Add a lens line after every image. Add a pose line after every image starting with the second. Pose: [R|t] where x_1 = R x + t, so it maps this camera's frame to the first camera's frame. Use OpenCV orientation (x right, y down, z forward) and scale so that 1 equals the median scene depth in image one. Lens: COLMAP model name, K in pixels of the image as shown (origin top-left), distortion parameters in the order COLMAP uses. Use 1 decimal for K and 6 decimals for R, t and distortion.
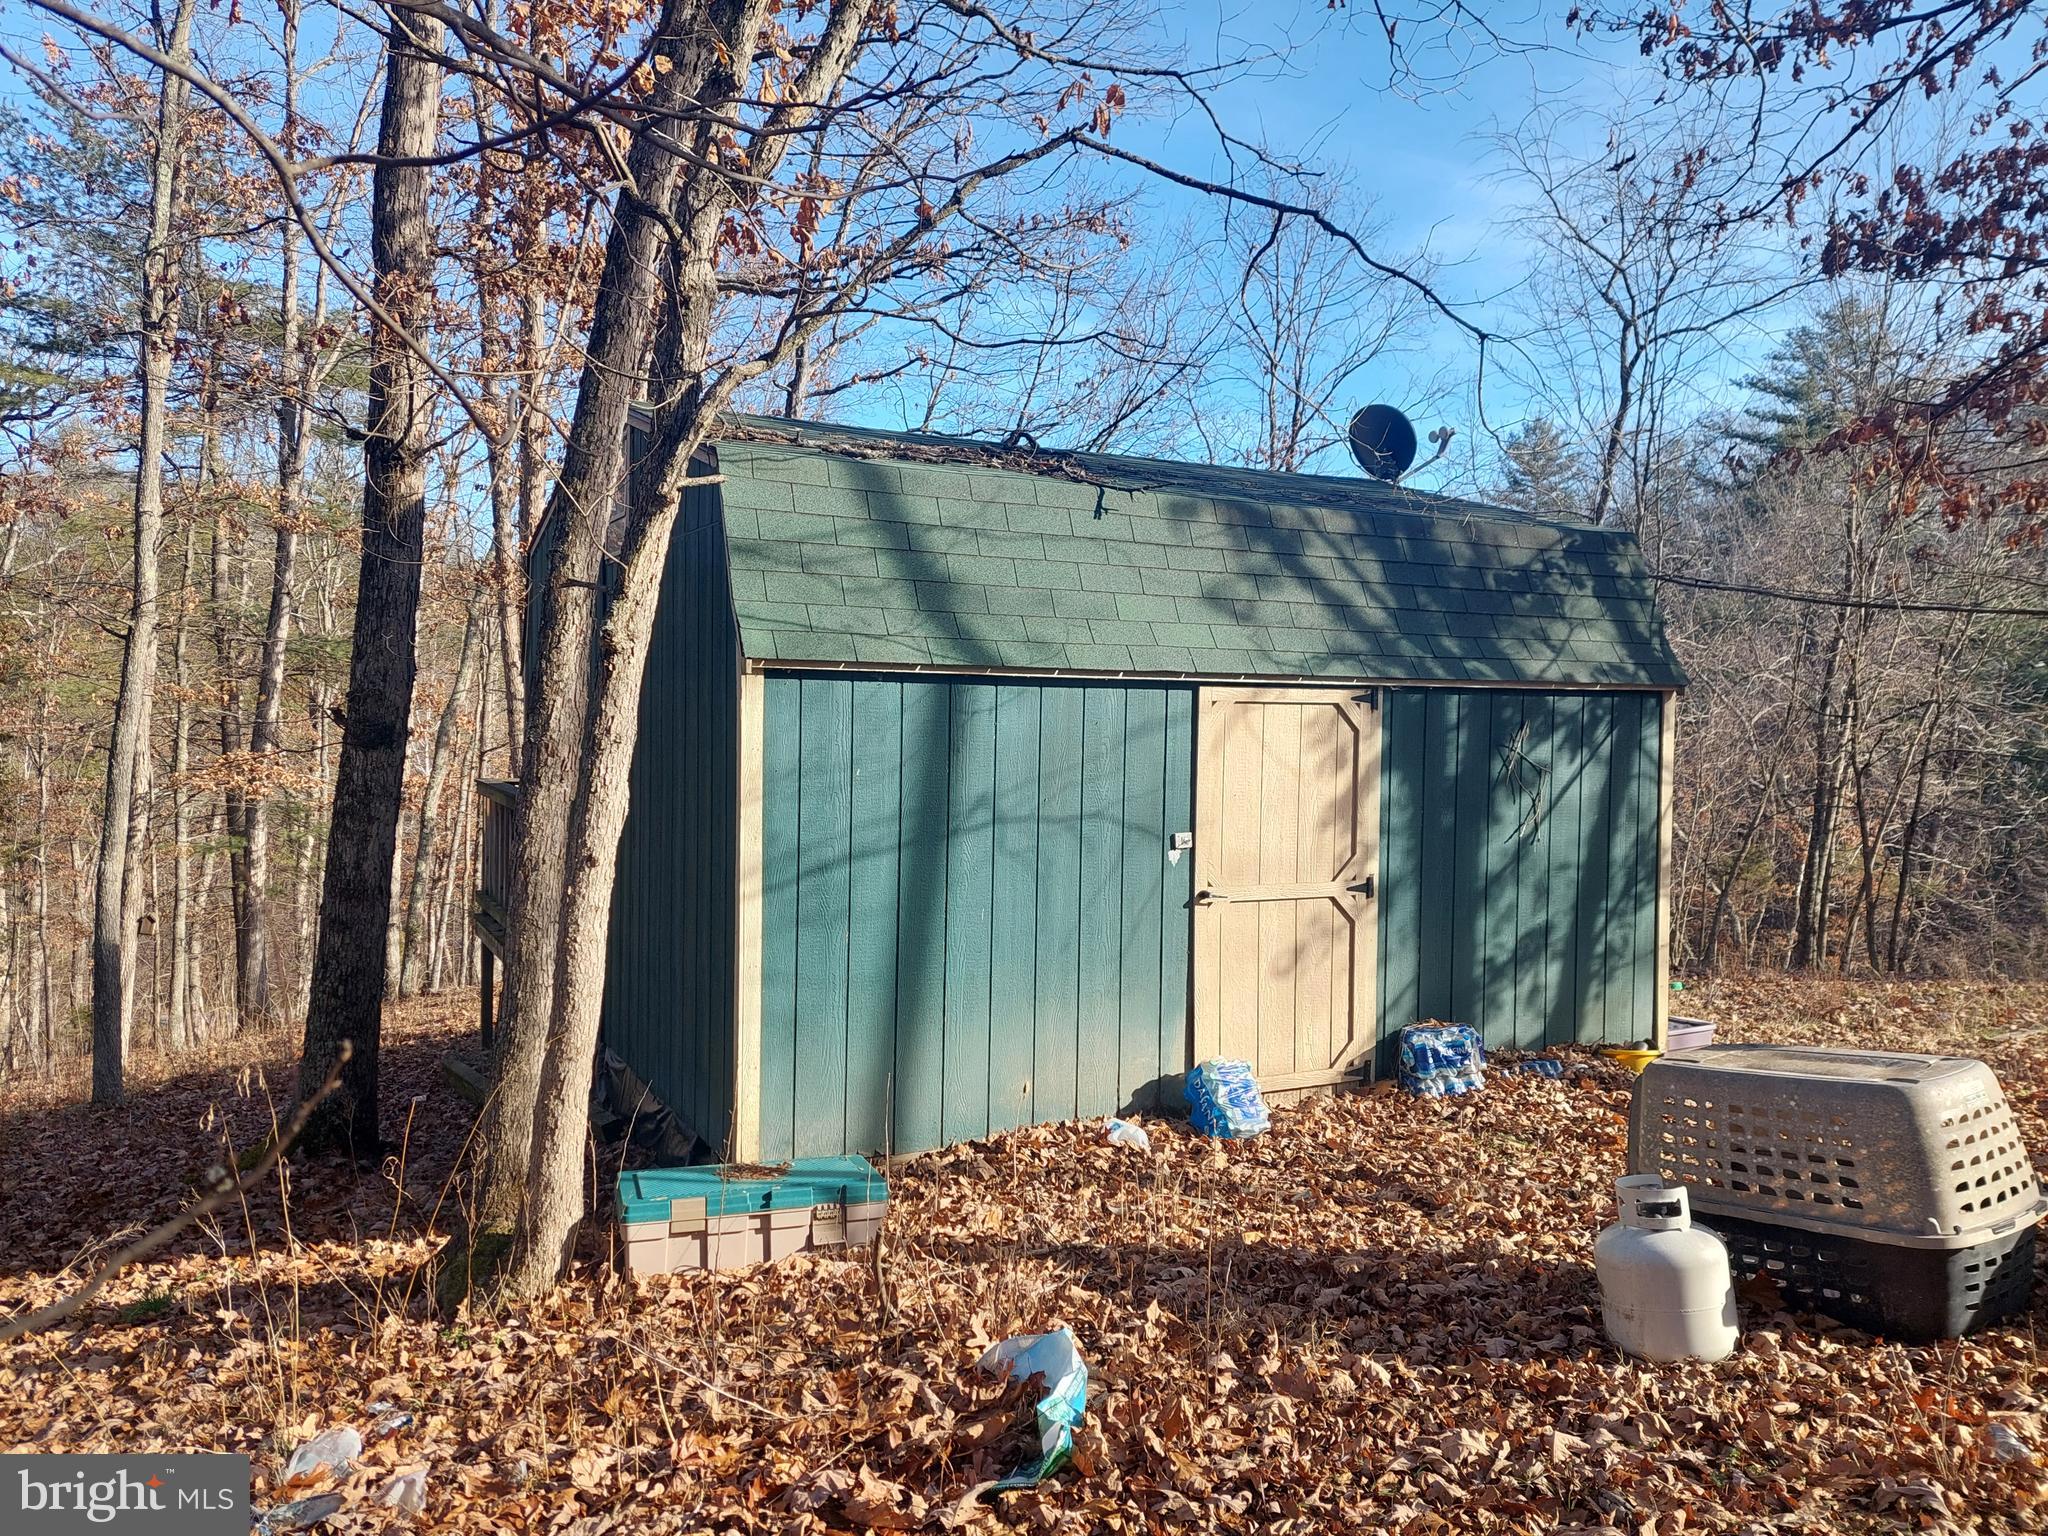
lens RADIAL K [[1481.8, 0, 1003.5], [0, 1481.8, 772.0], [0, 0, 1]] dist [0.138591, -0.200895]
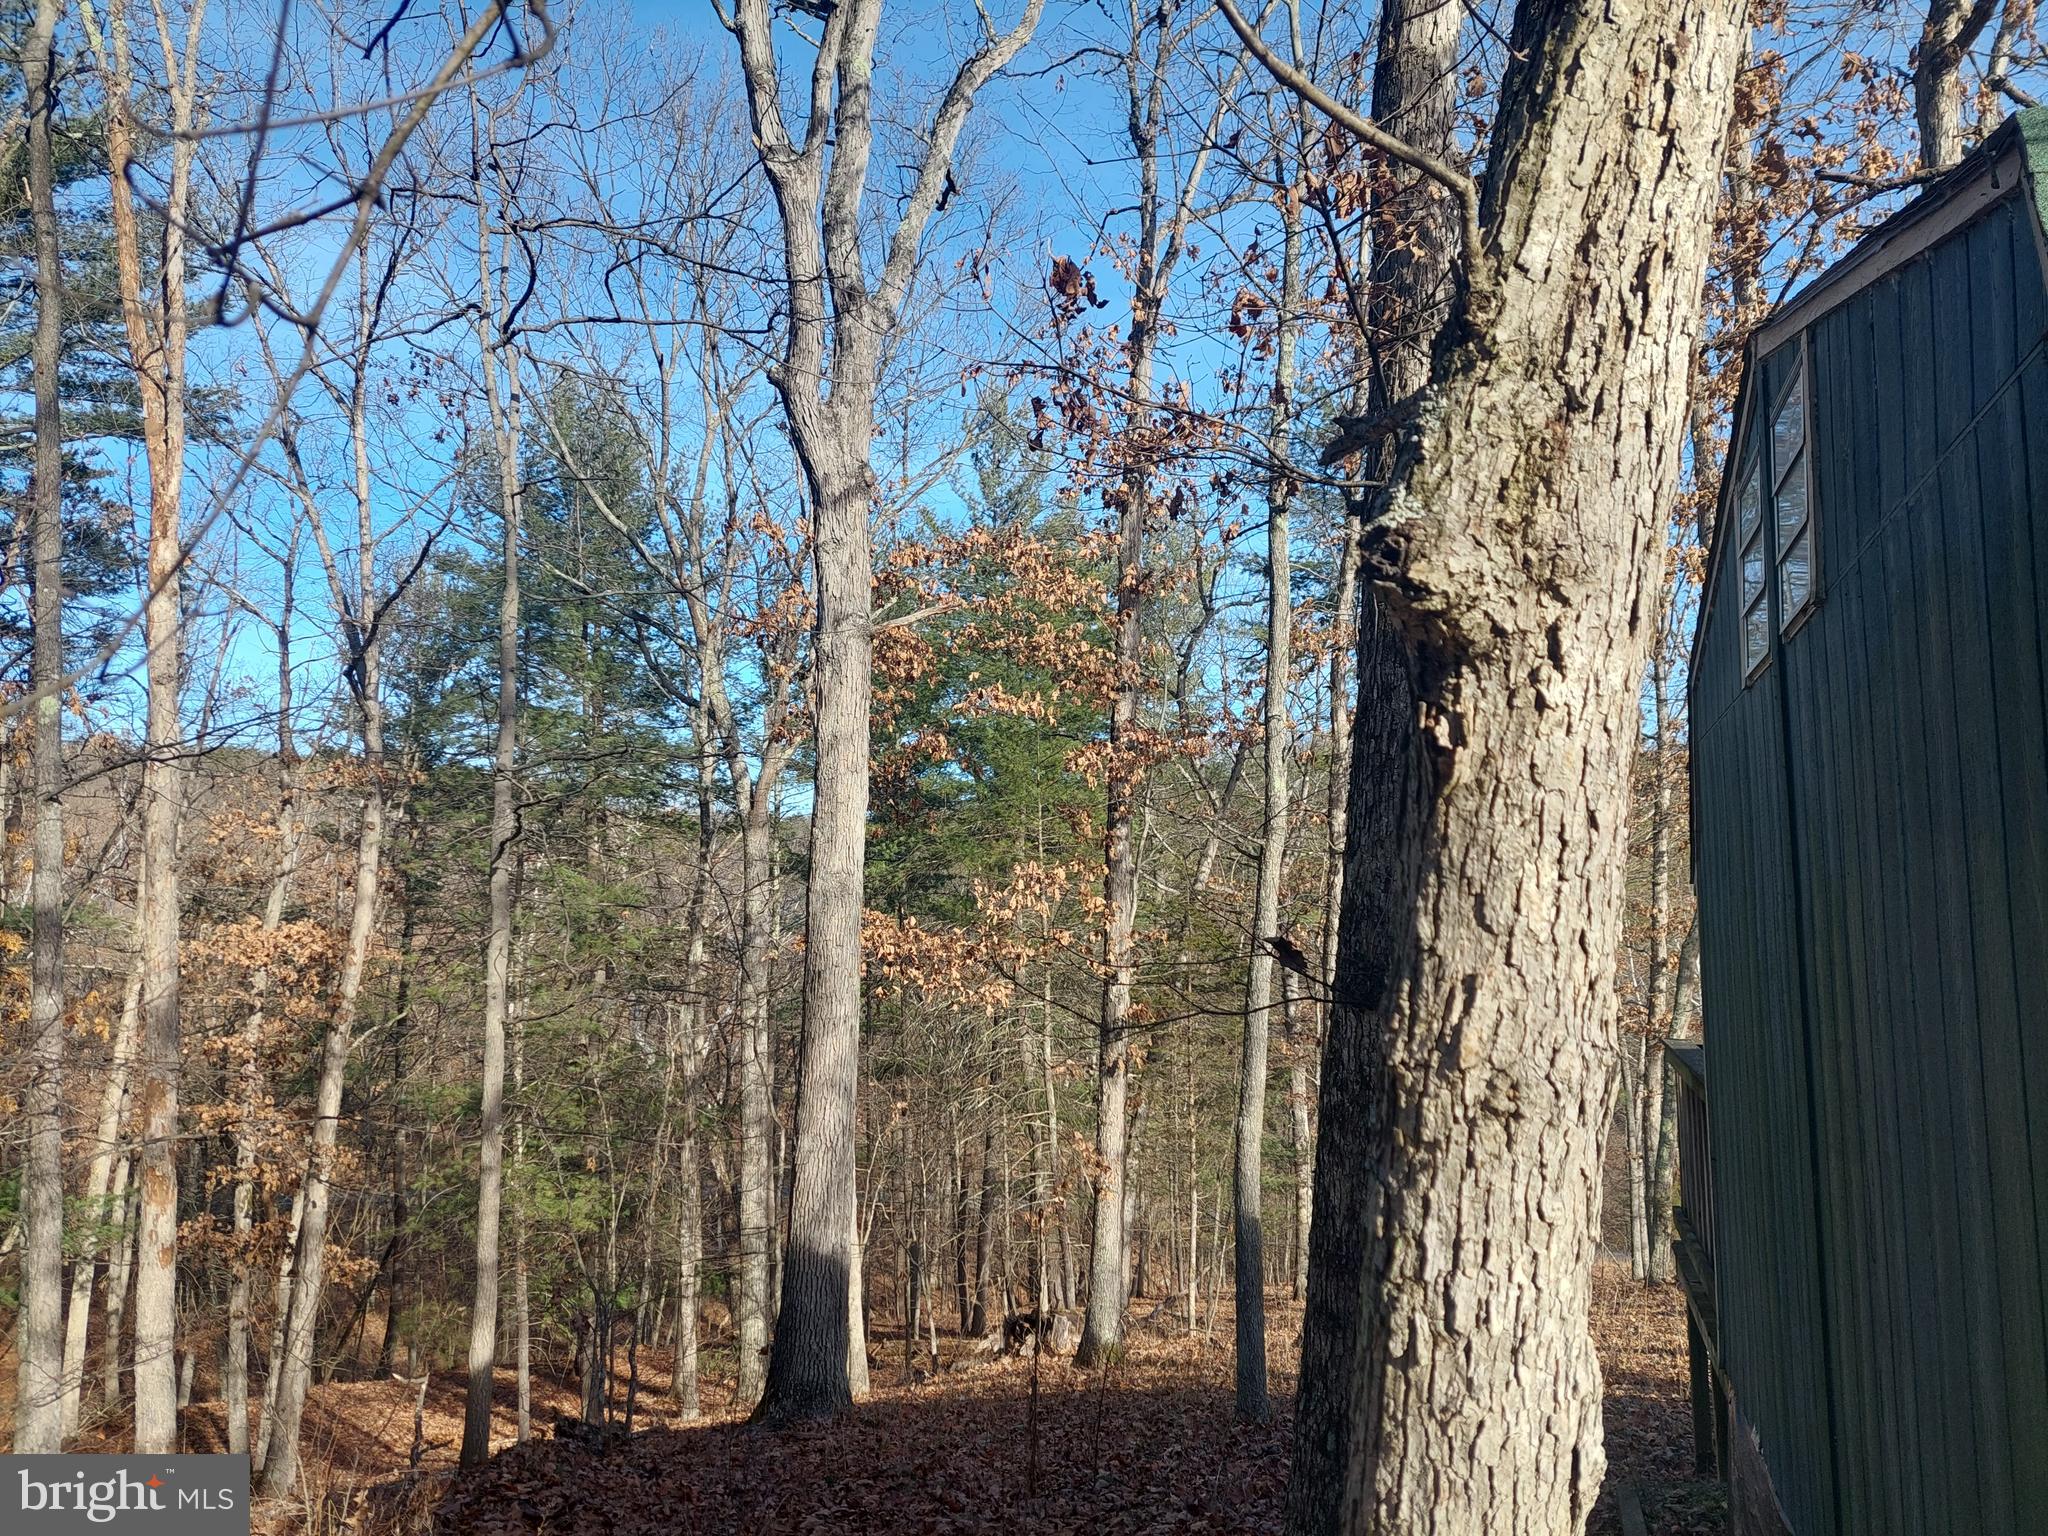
lens RADIAL K [[1481.8, 0, 1003.5], [0, 1481.8, 772.0], [0, 0, 1]] dist [0.138591, -0.200895]
pose [[0.697431, -0.083601, -0.711759, -0.057338], [-0.024685, 0.989781, -0.140445, -0.012508], [0.716226, 0.115520, 0.688240, 0.291882]]
